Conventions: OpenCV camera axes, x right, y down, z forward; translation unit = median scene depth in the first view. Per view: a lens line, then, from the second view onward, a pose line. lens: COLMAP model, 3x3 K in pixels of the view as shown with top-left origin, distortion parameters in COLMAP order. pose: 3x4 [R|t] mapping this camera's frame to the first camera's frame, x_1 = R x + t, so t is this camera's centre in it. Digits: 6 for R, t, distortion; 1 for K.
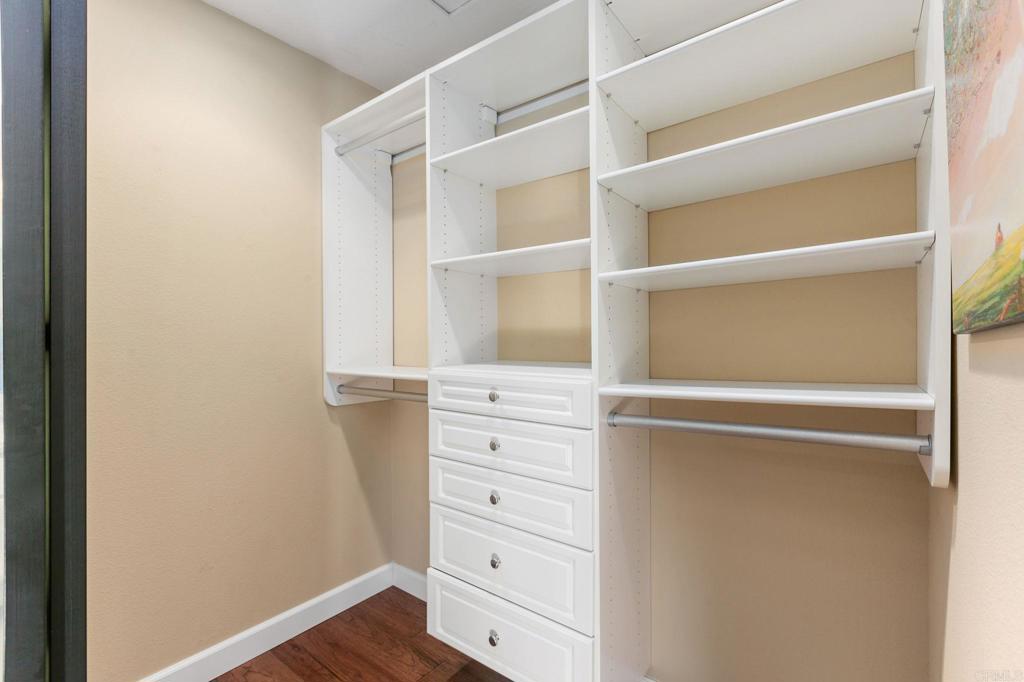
lens RADIAL K [[461.9, 0, 510.3], [0, 461.9, 341.9], [0, 0, 1]] dist [-0.002122, -0.001273]
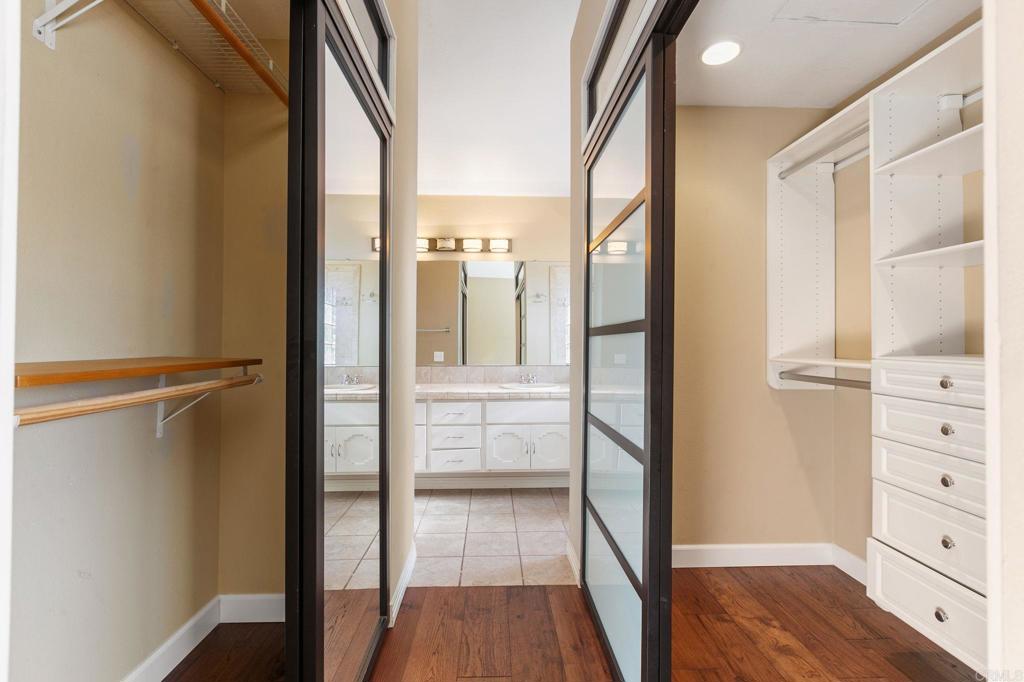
lens RADIAL K [[461.9, 0, 512.8], [0, 461.9, 336.5], [0, 0, 1]] dist [-0.002122, -0.001273]
pose [[0.651438, 0.000720, -0.758701, 0.091320], [-0.008631, 0.999942, -0.006462, 0.019248], [0.758652, 0.010758, 0.651407, -0.339631]]
